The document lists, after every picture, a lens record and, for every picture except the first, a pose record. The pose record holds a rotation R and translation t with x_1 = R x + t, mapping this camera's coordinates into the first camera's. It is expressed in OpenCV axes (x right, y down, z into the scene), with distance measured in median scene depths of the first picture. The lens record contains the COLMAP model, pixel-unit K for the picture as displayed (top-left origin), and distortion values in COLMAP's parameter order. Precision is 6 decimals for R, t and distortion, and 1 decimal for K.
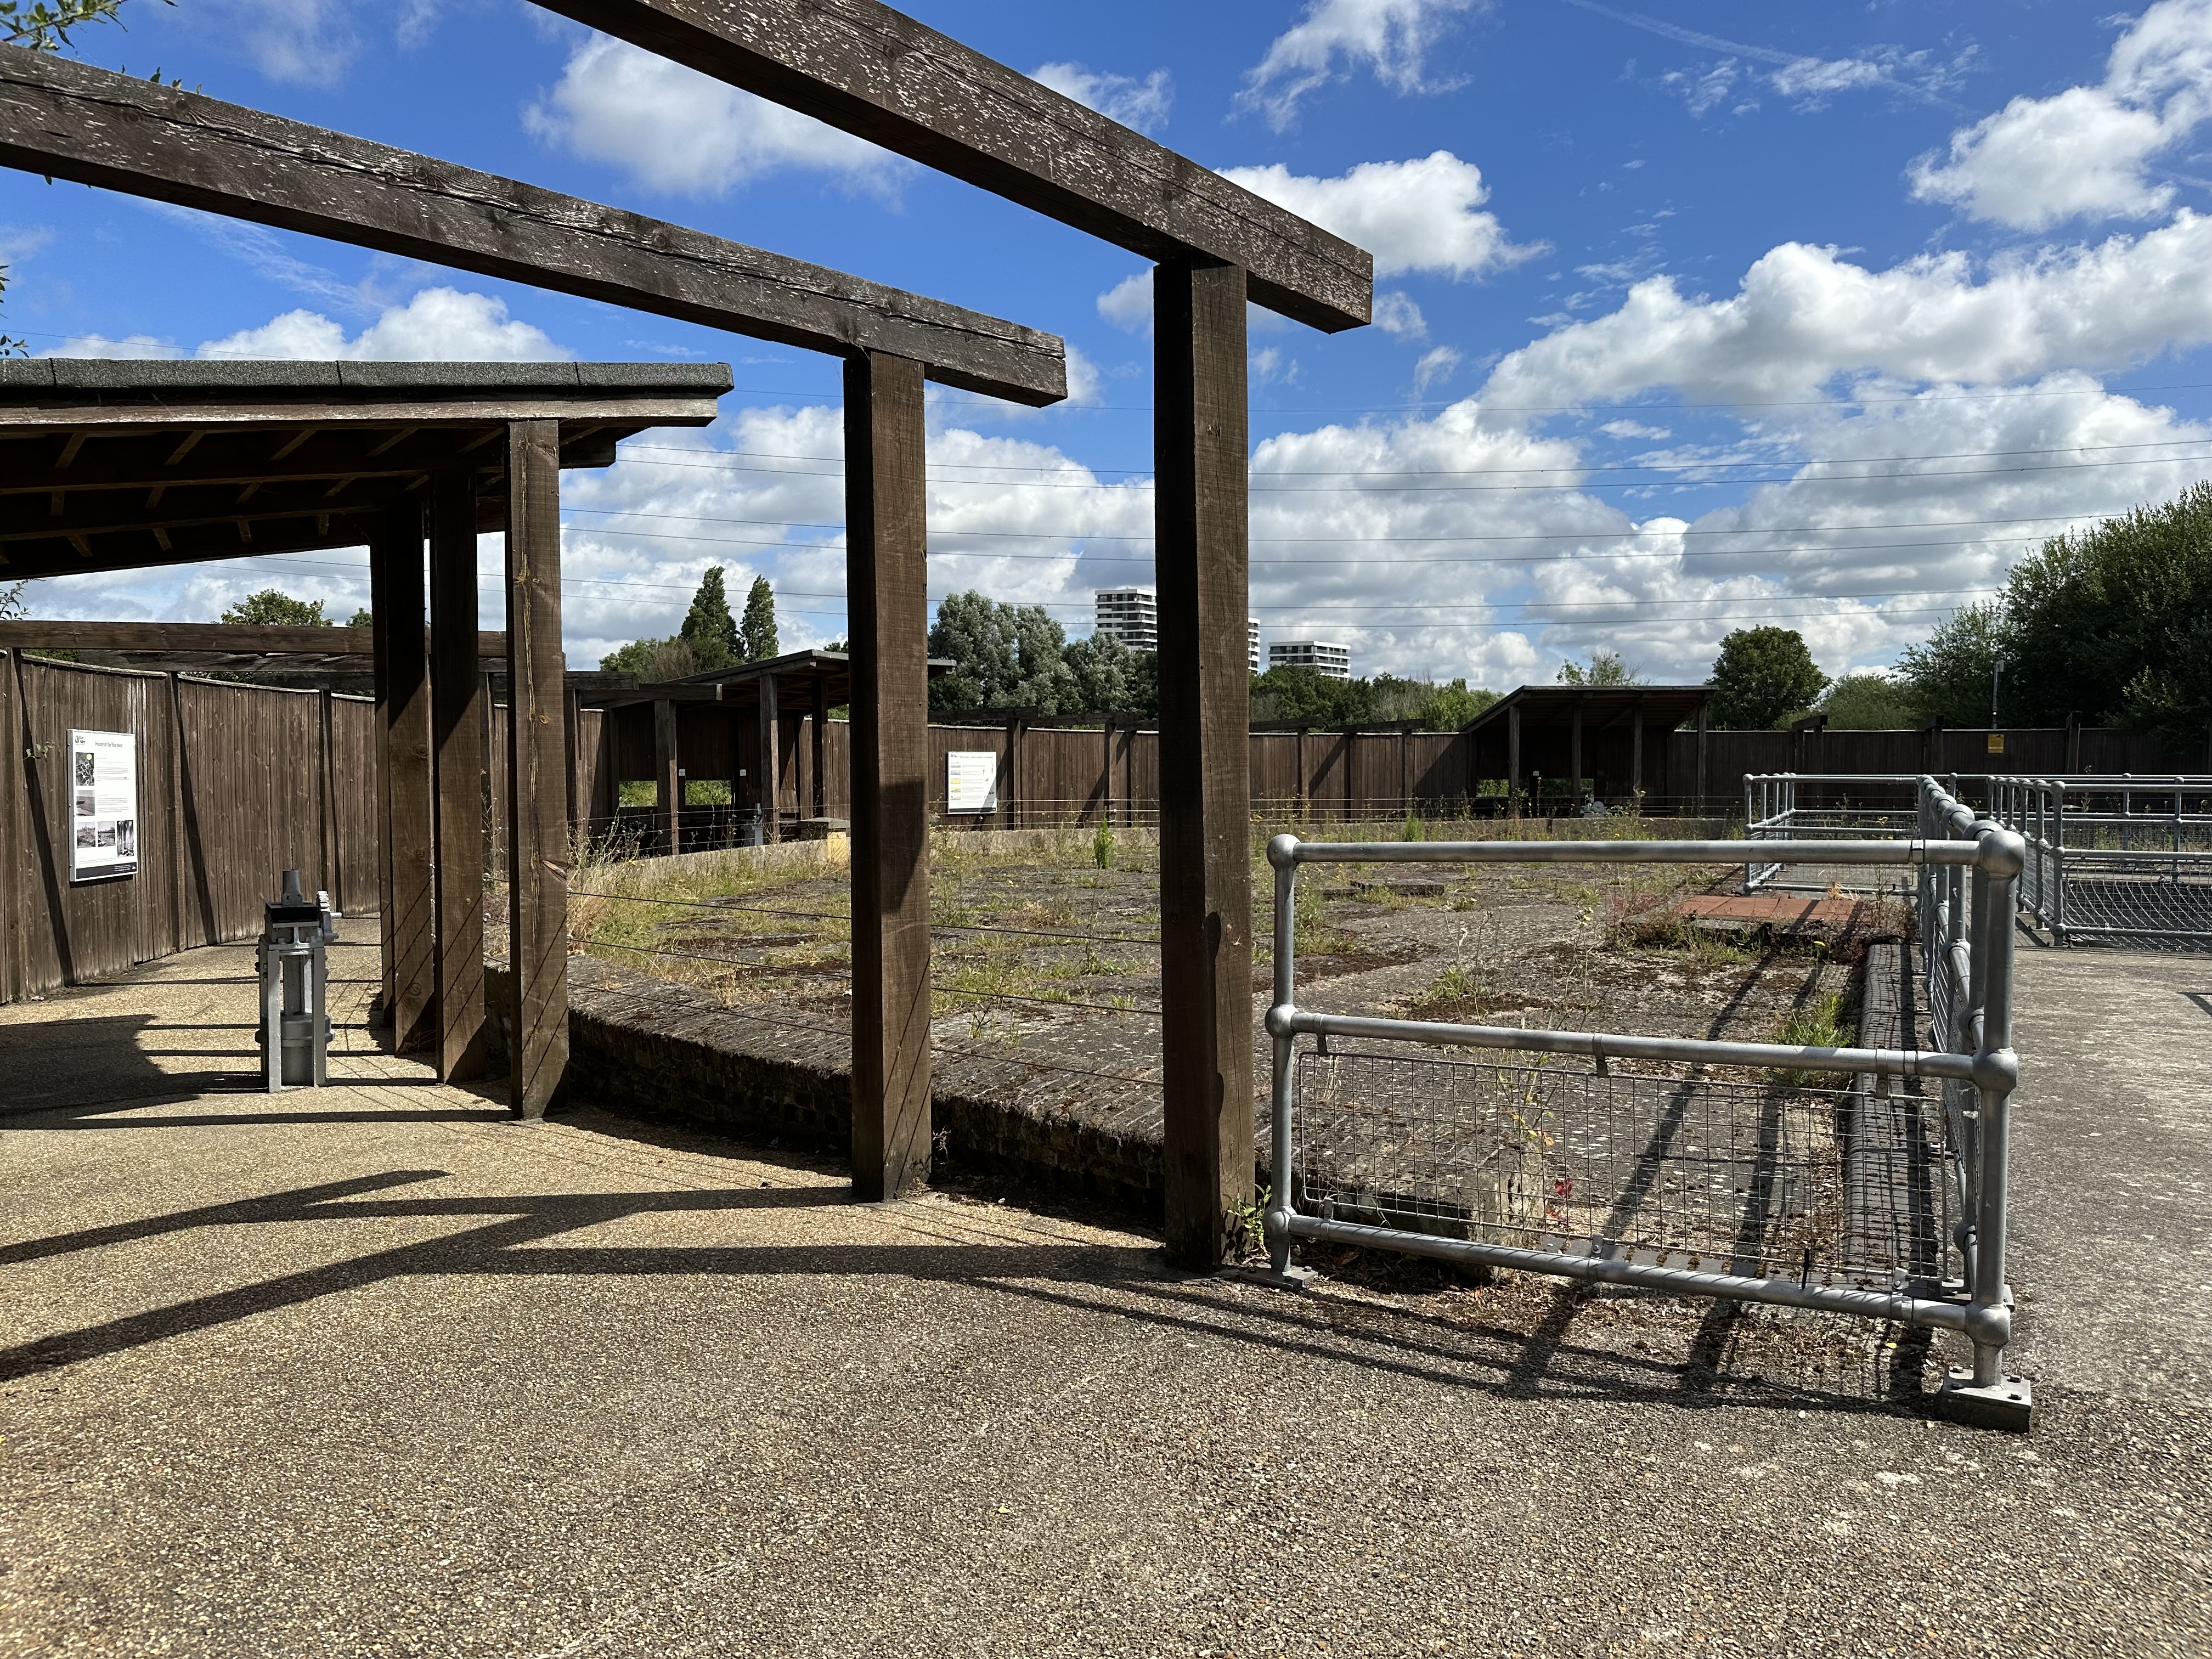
lens RADIAL K [[1528.1, 0, 1093.0], [0, 1528.1, 878.5], [0, 0, 1]] dist [0.045085, -0.037546]
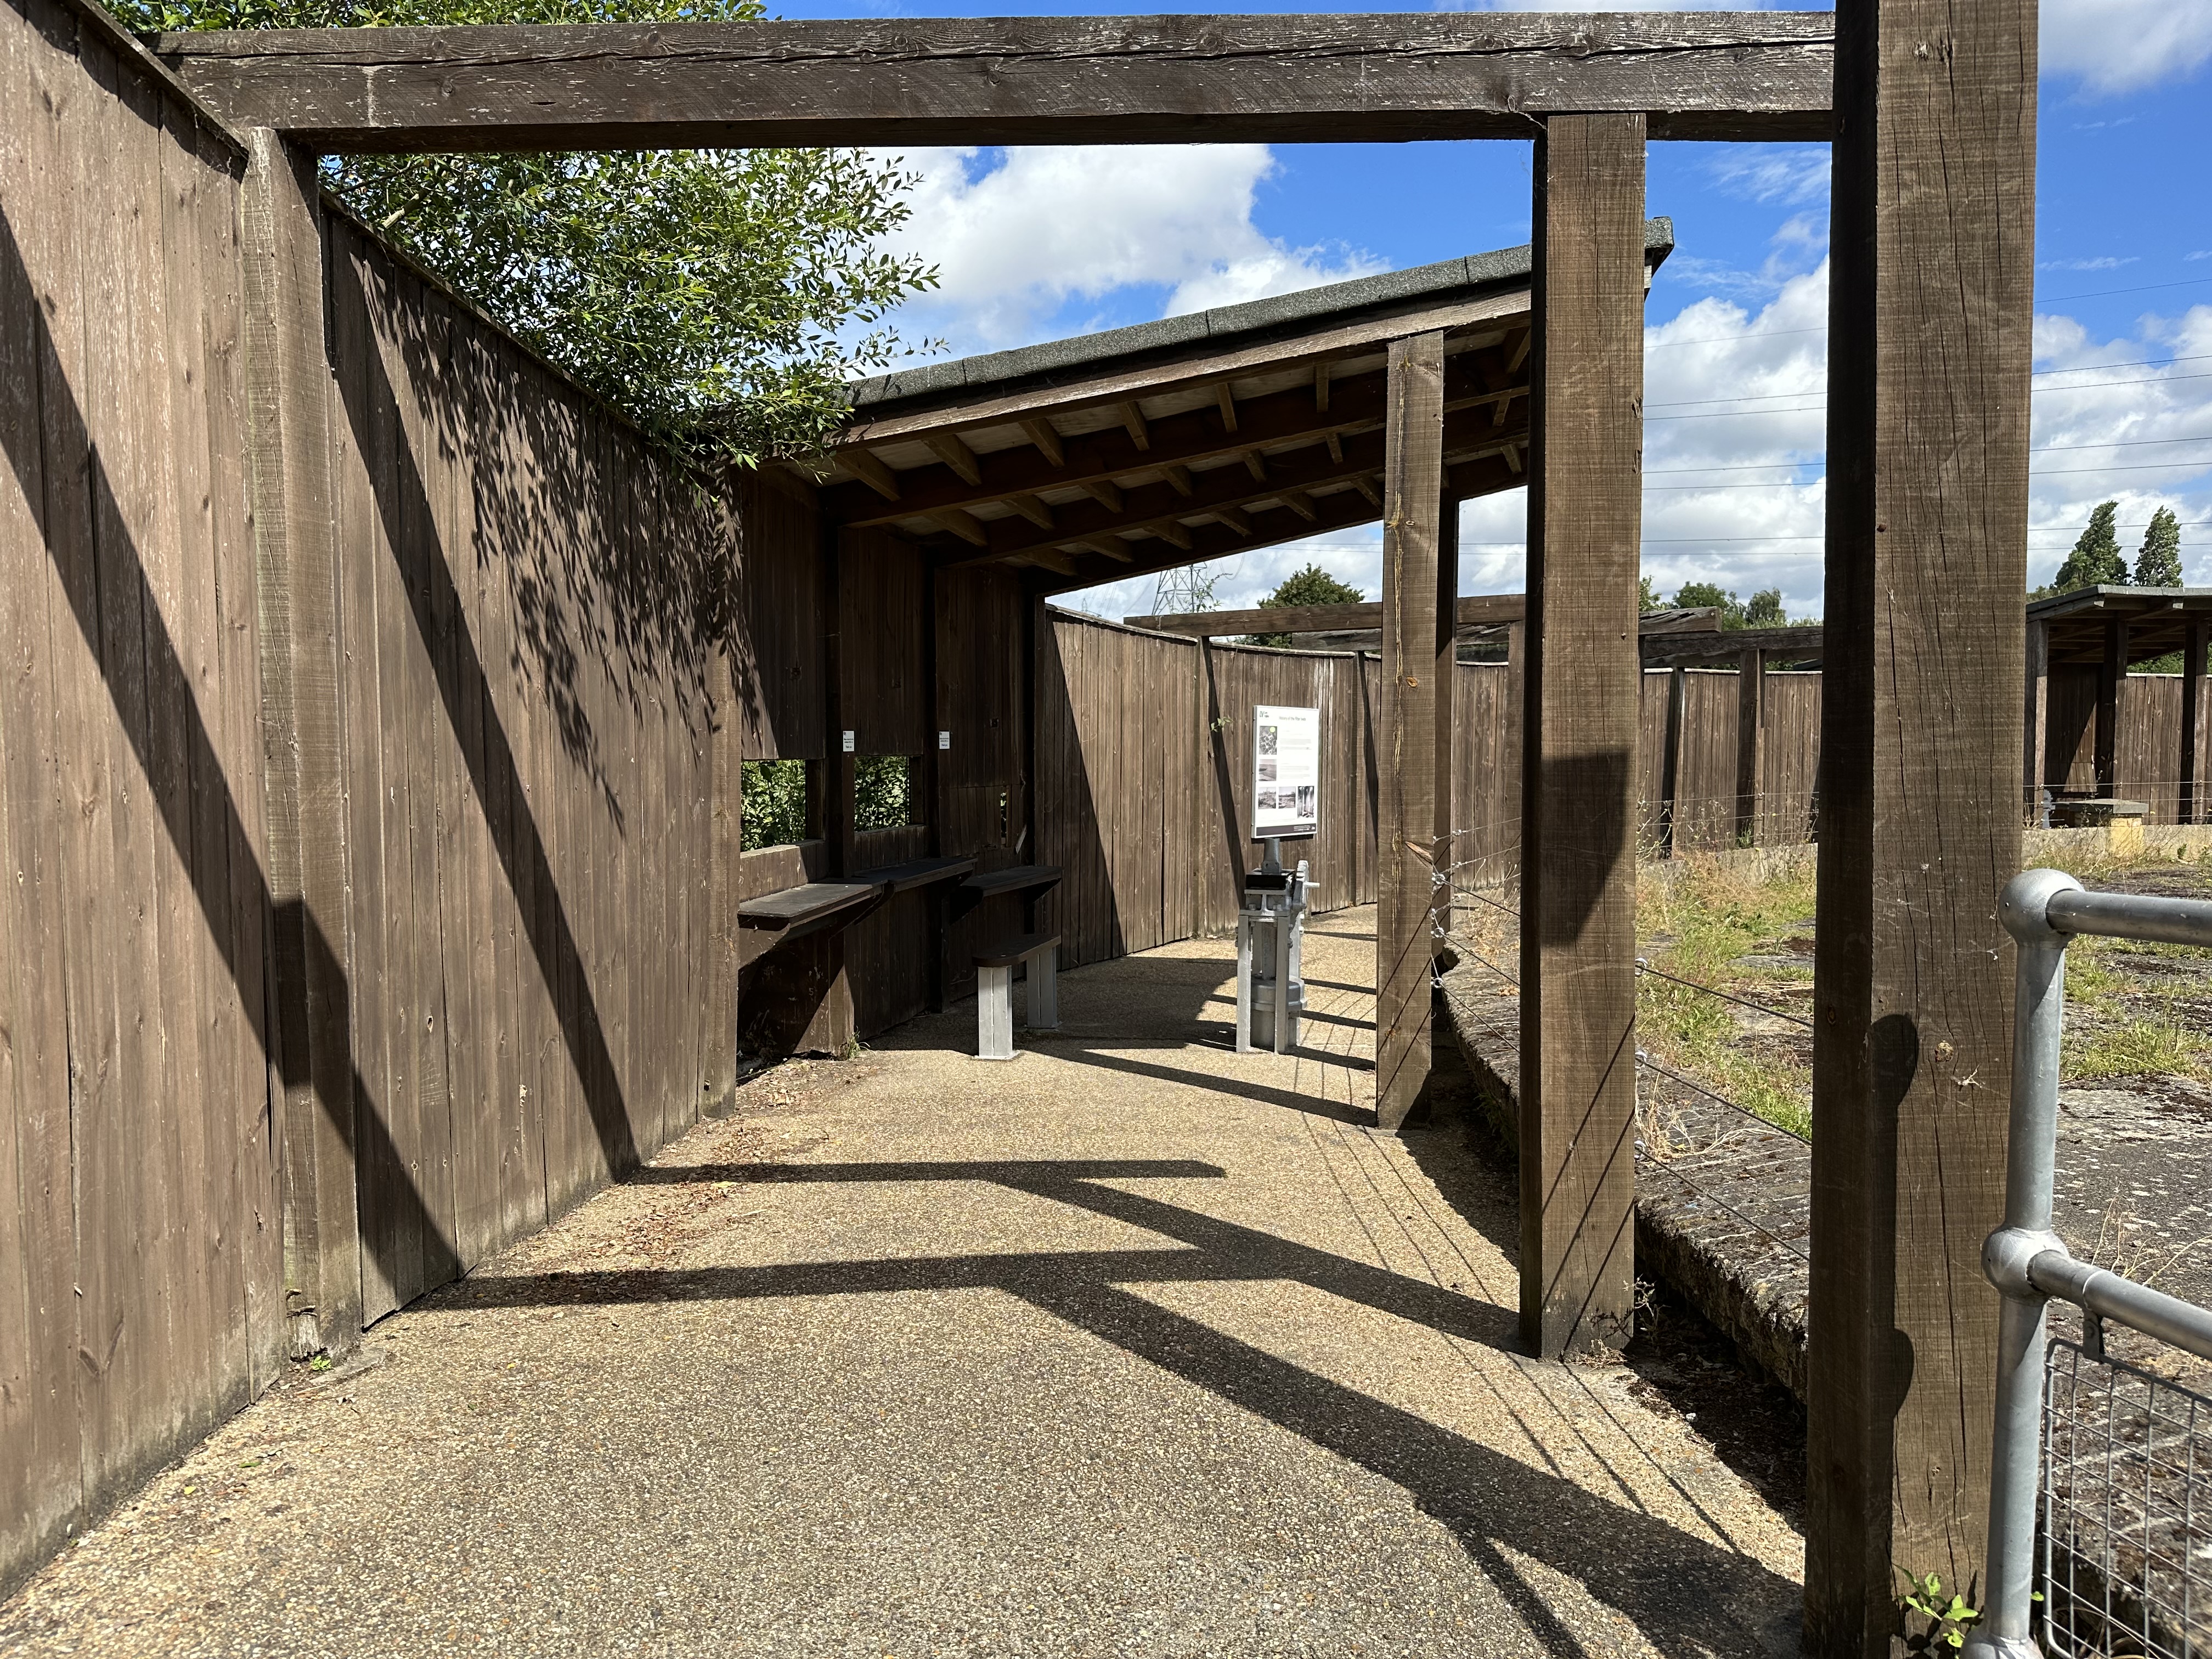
lens RADIAL K [[1528.1, 0, 1095.8], [0, 1528.1, 861.8], [0, 0, 1]] dist [0.045085, -0.037546]
pose [[0.689672, 0.057597, -0.721828, 0.071098], [-0.051712, 0.998204, 0.030241, -0.008100], [0.722273, 0.016471, 0.691412, 0.122797]]
